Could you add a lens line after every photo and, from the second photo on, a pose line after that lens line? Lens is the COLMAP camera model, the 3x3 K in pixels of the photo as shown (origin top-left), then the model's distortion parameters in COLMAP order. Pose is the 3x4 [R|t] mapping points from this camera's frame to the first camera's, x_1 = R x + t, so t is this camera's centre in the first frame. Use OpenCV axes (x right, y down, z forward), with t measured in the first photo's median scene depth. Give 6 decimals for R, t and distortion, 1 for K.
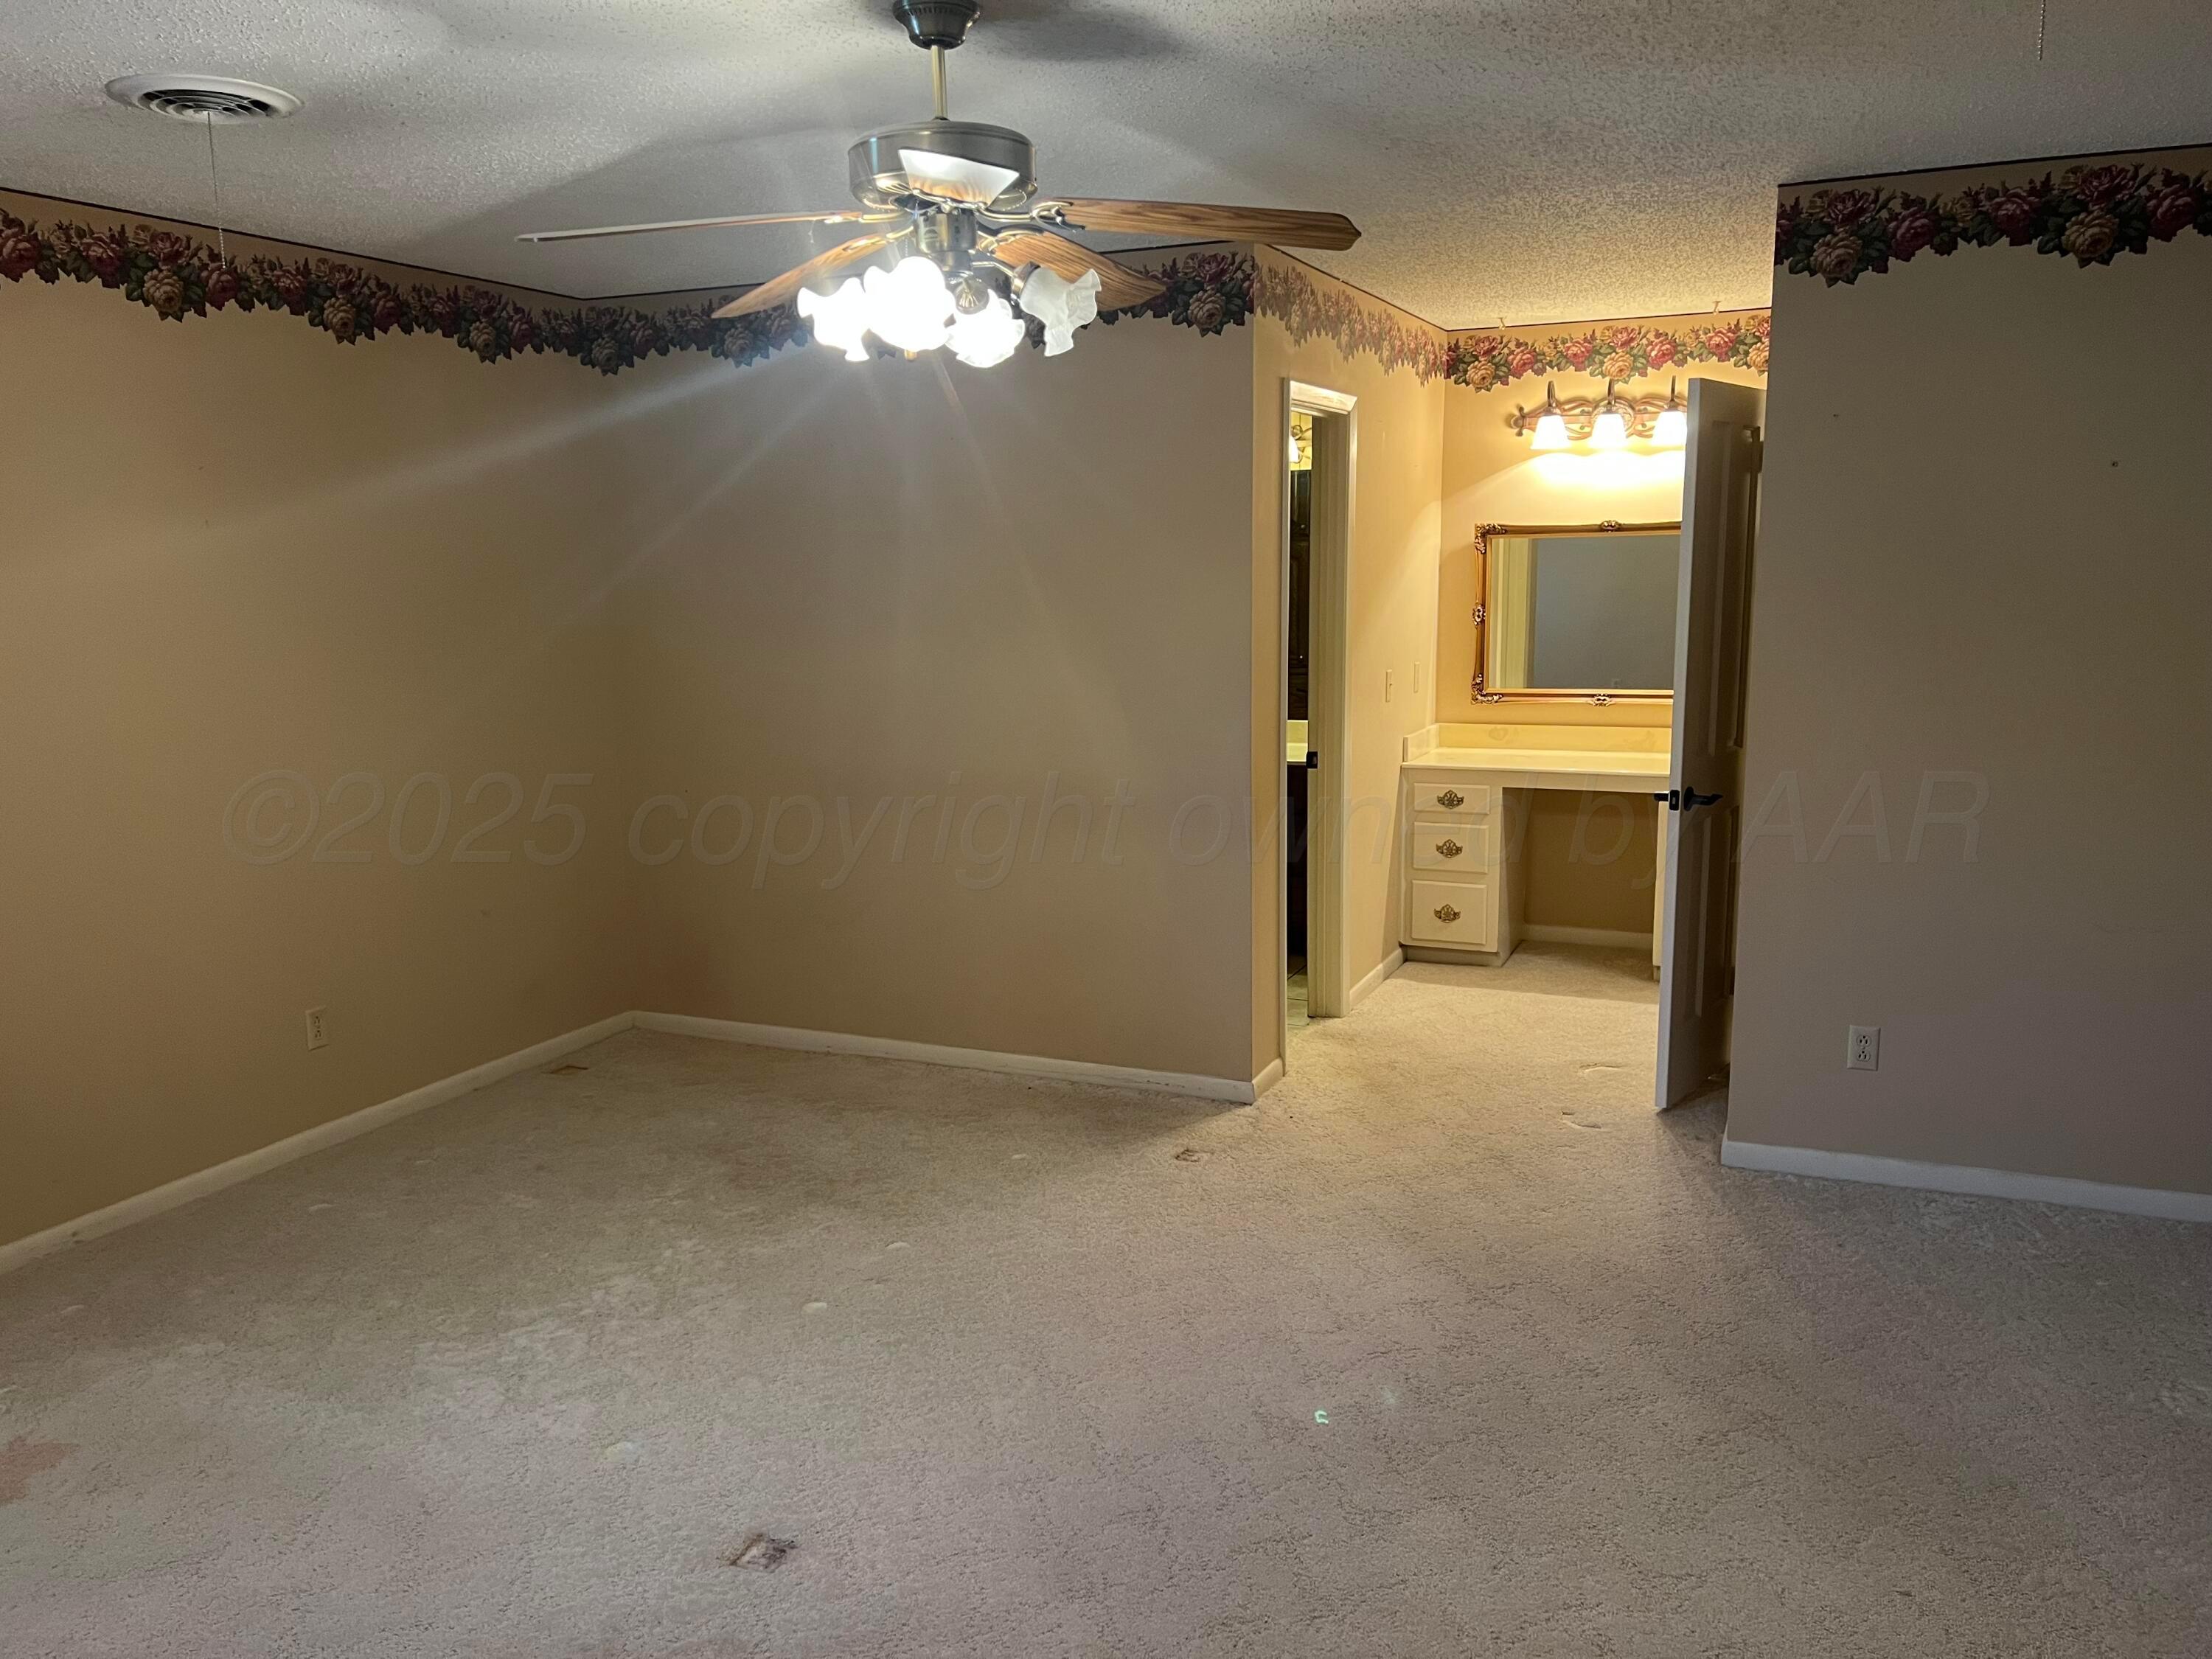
lens RADIAL K [[1667.9, 0, 1097.5], [0, 1667.9, 825.7], [0, 0, 1]] dist [0.064169, -0.075233]
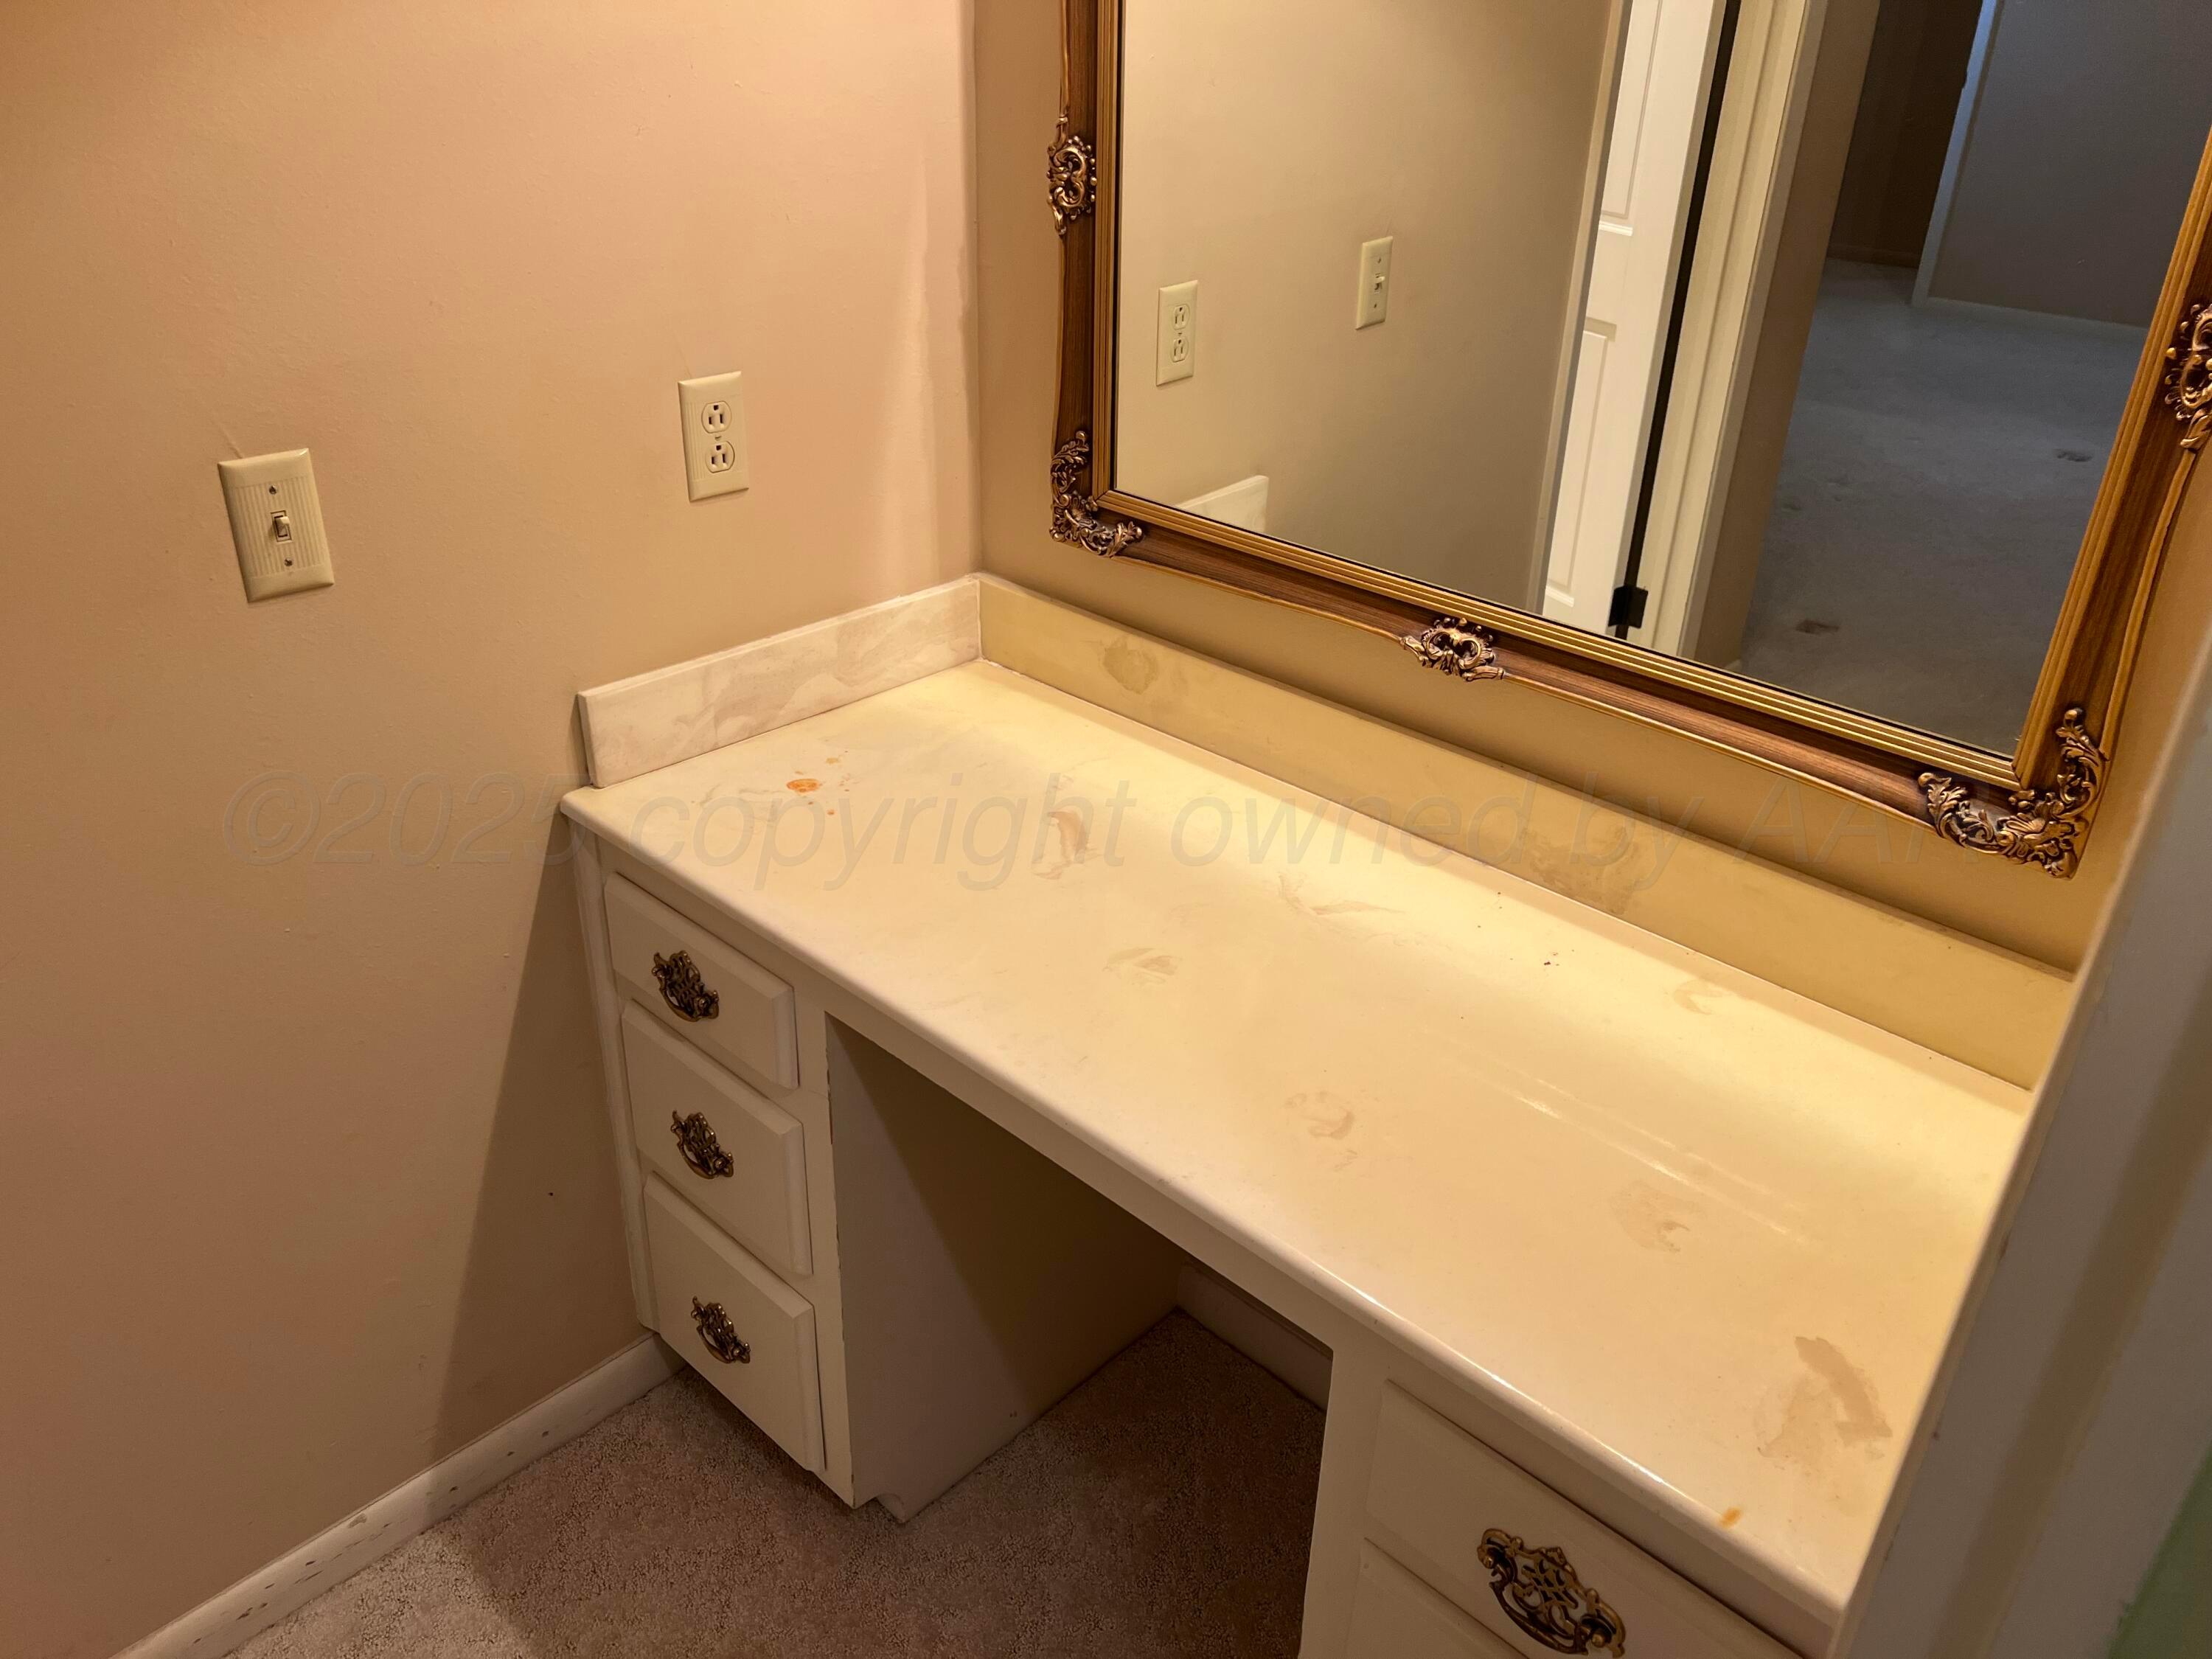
lens RADIAL K [[1667.9, 0, 1105.9], [0, 1667.9, 832.9], [0, 0, 1]] dist [0.064169, -0.075233]
pose [[0.932753, 0.195031, -0.303208, 0.323132], [-0.090854, 0.941056, 0.325821, -0.117135], [0.348881, -0.276362, 0.895492, 0.761639]]
